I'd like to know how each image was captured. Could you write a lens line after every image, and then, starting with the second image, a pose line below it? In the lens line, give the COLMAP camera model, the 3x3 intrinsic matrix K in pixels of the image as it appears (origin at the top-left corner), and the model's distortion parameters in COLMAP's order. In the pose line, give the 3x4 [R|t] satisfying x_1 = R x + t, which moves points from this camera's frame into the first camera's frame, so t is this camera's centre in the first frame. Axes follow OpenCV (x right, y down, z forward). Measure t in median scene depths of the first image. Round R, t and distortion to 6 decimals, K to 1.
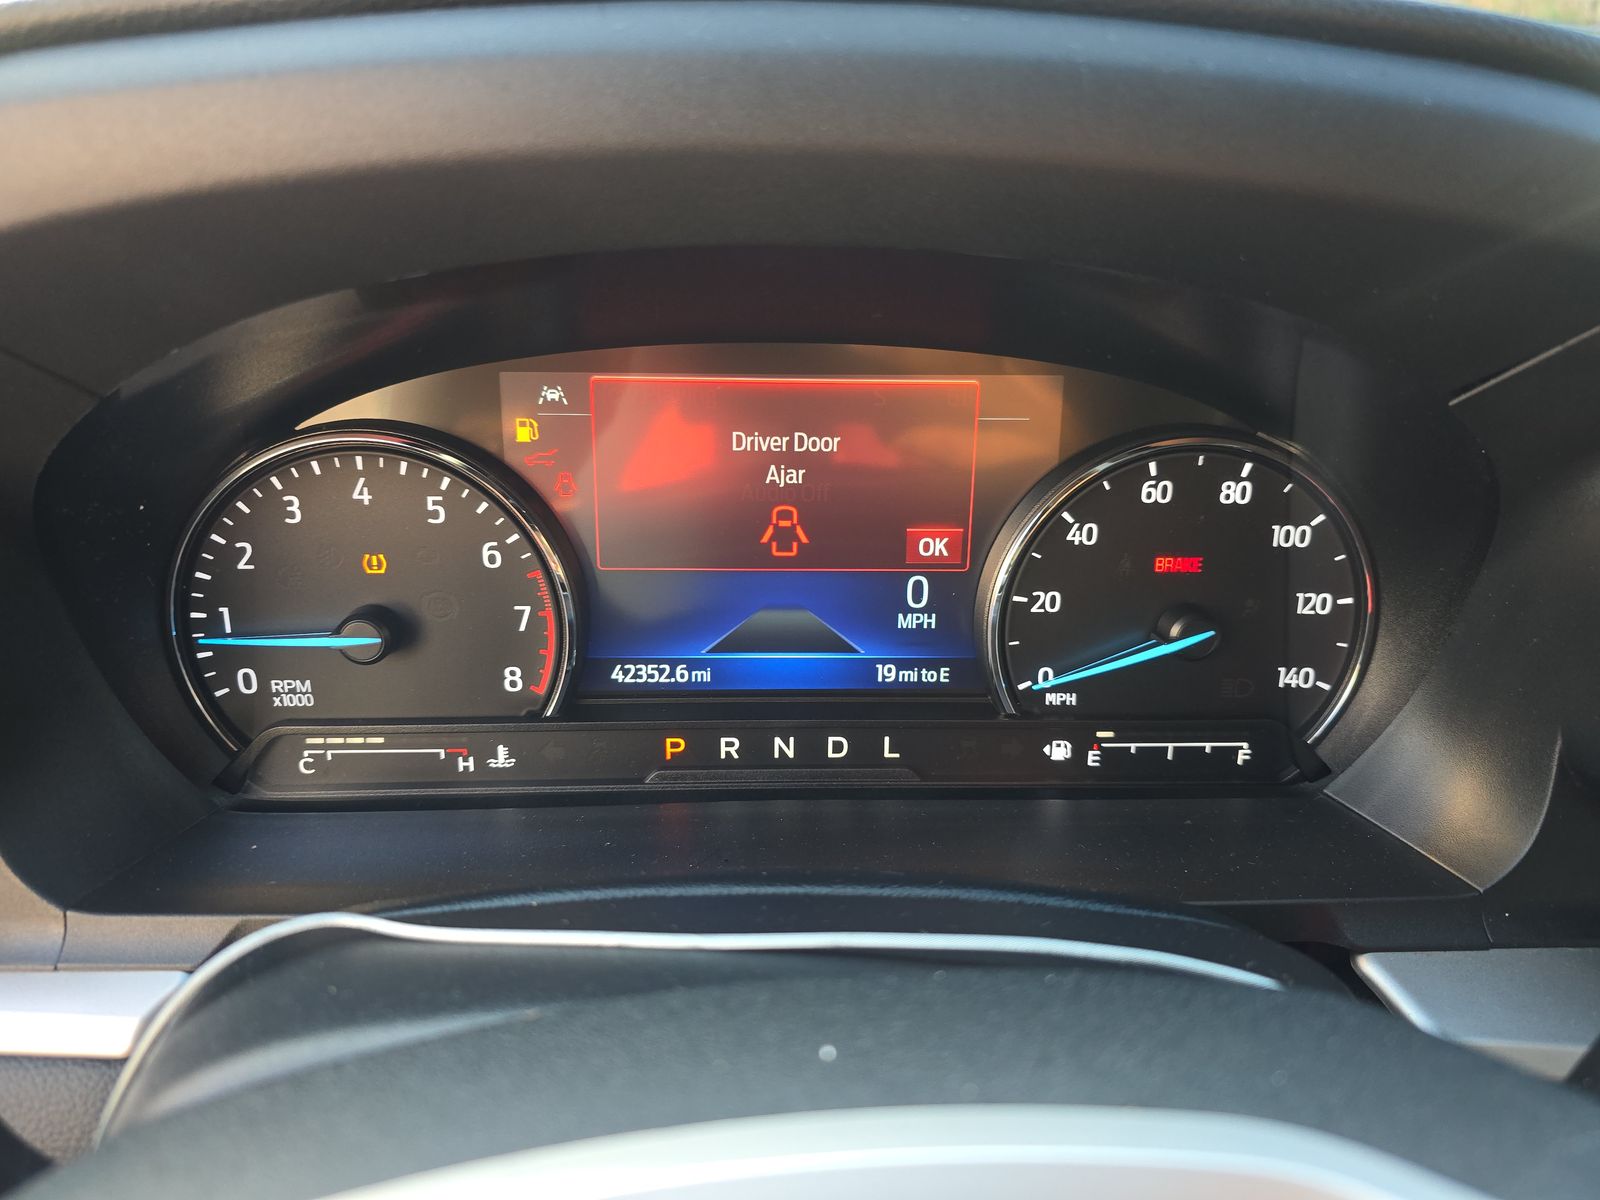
lens RADIAL K [[1151.4, 0, 800.0], [0, 1151.4, 600.0], [0, 0, 1]] dist [0.008151, -0.046172]
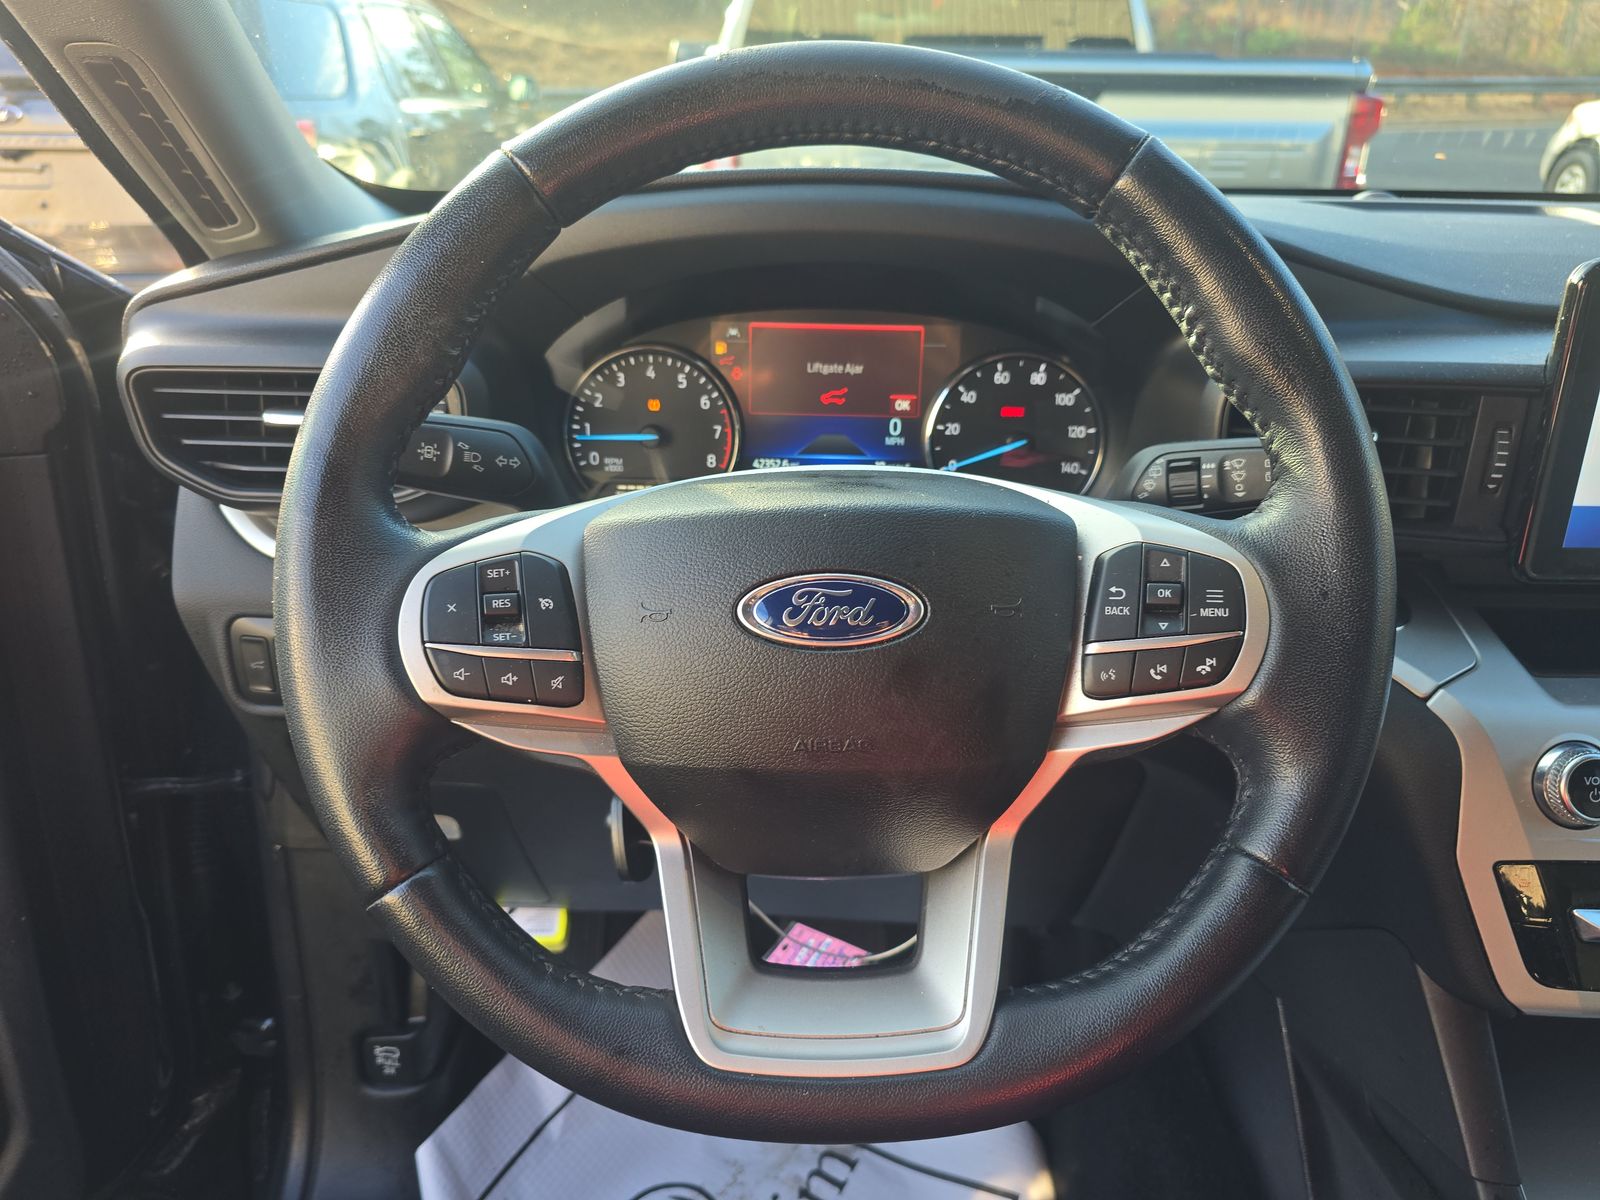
lens RADIAL K [[1079.0, 0, 805.3], [0, 1079.0, 602.1], [0, 0, 1]] dist [0.050274, -0.039712]
pose [[0.998879, 0.019759, -0.043014, 0.028117], [-0.020334, 0.999709, -0.012981, 0.374131], [0.042745, 0.013841, 0.998990, -1.101760]]
